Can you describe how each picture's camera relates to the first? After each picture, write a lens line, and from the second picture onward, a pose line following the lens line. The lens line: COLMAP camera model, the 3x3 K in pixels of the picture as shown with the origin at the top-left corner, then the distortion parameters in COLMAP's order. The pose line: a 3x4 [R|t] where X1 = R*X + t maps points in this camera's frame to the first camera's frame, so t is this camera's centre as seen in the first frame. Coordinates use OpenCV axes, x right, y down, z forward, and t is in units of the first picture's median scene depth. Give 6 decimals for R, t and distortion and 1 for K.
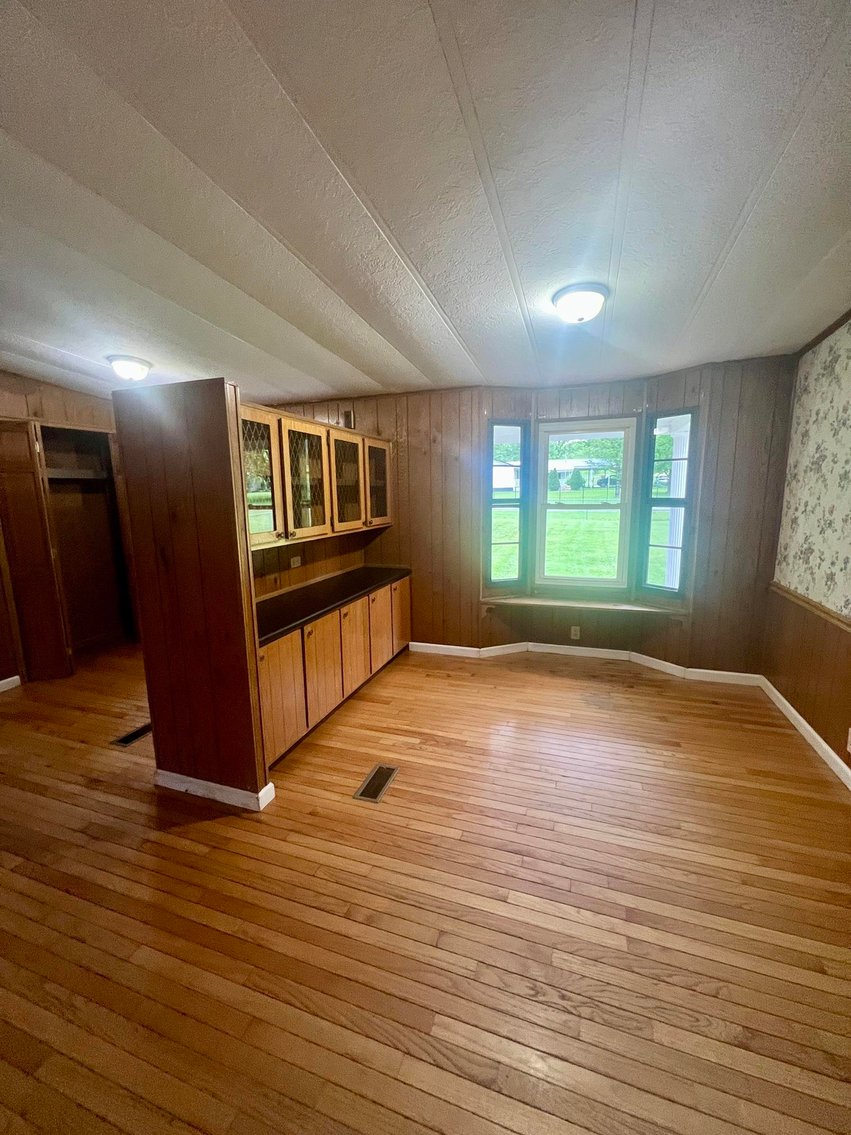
lens RADIAL K [[455.5, 0, 426.4], [0, 455.5, 567.8], [0, 0, 1]] dist [-0.000257, -0.000048]
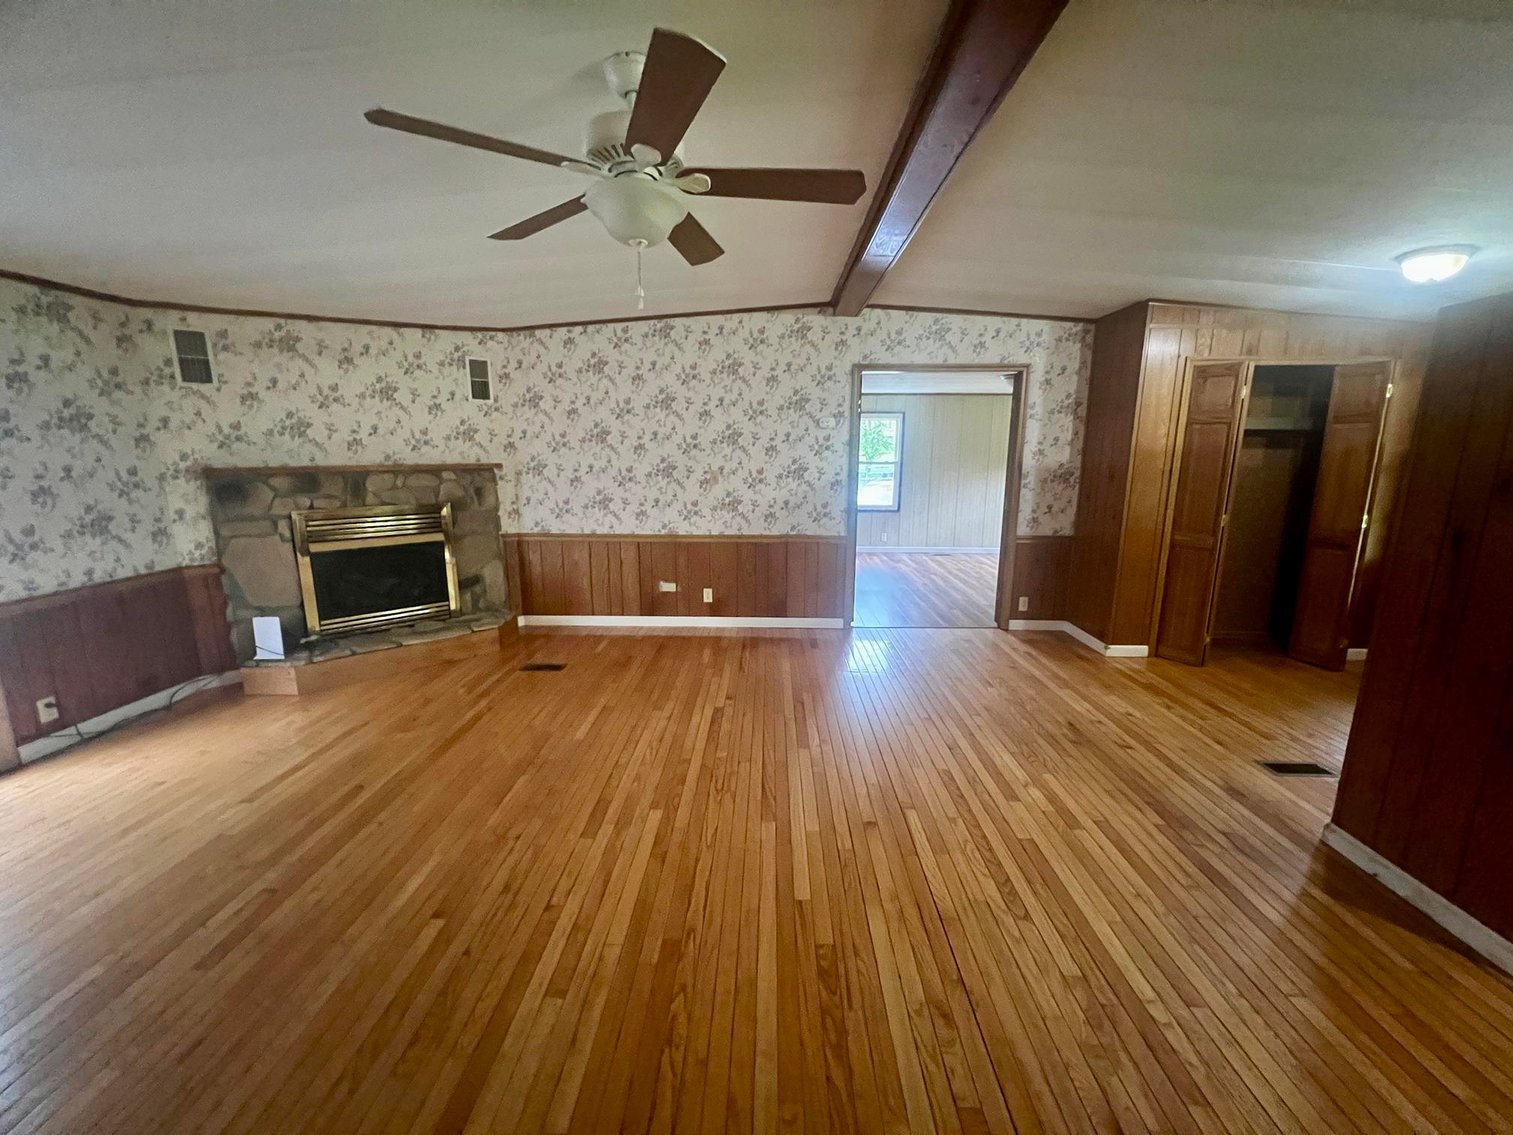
lens RADIAL K [[609.4, 0, 758.8], [0, 609.4, 567.8], [0, 0, 1]] dist [0.002413, 0.000781]
pose [[0.304207, 0.200601, -0.931245, -0.018353], [-0.170386, 0.973270, 0.153994, 0.026972], [0.937244, 0.111825, 0.330255, -0.167701]]
